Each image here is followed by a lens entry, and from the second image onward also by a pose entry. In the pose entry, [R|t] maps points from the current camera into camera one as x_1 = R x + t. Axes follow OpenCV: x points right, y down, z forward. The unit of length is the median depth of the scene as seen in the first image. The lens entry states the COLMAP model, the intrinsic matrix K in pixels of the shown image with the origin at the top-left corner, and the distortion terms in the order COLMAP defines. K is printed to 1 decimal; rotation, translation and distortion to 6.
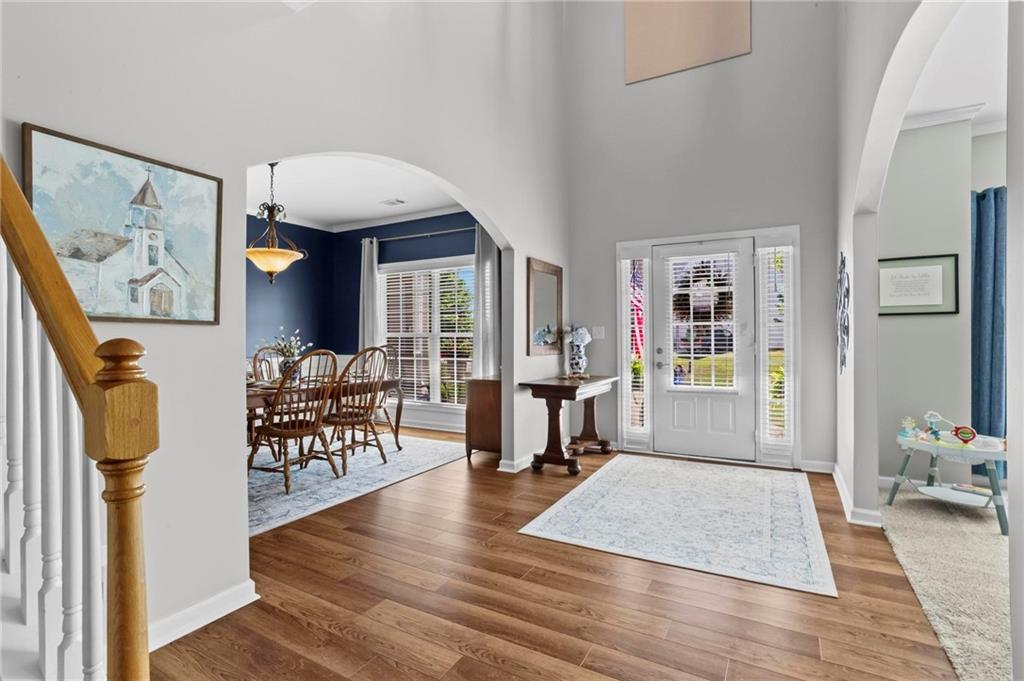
lens RADIAL K [[495.5, 0, 508.6], [0, 495.5, 338.7], [0, 0, 1]] dist [-0.005571, 0.002922]
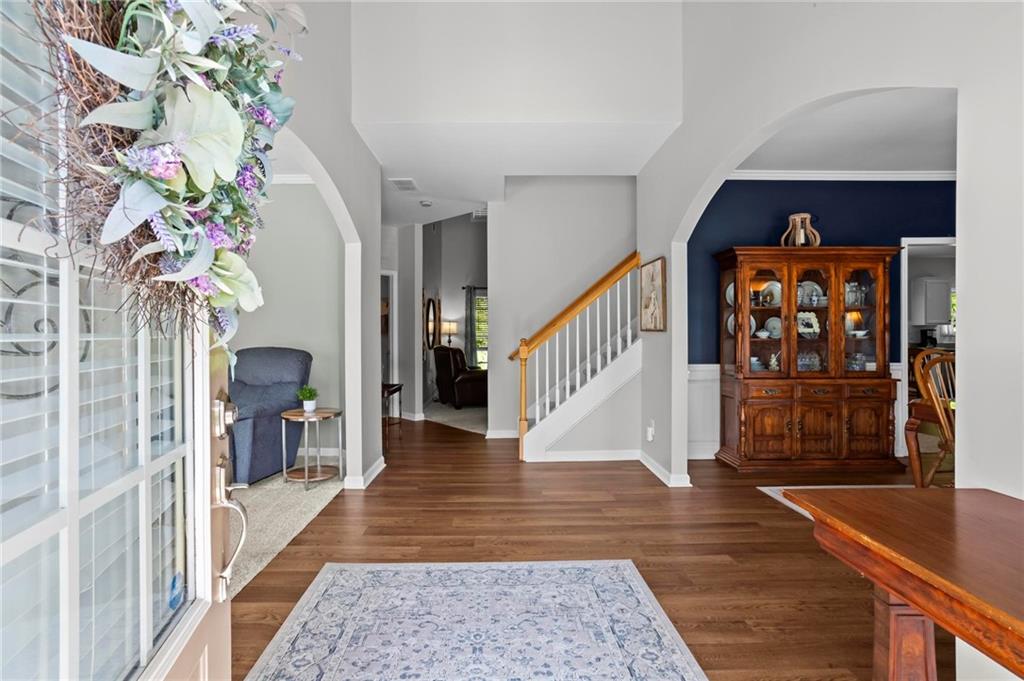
lens RADIAL K [[495.5, 0, 506.4], [0, 495.5, 338.3], [0, 0, 1]] dist [-0.005571, 0.002922]
pose [[-0.862024, 0.012907, -0.506703, 0.671771], [0.010305, 0.999915, 0.007941, -0.014943], [0.506763, 0.001624, -0.862084, 1.695068]]
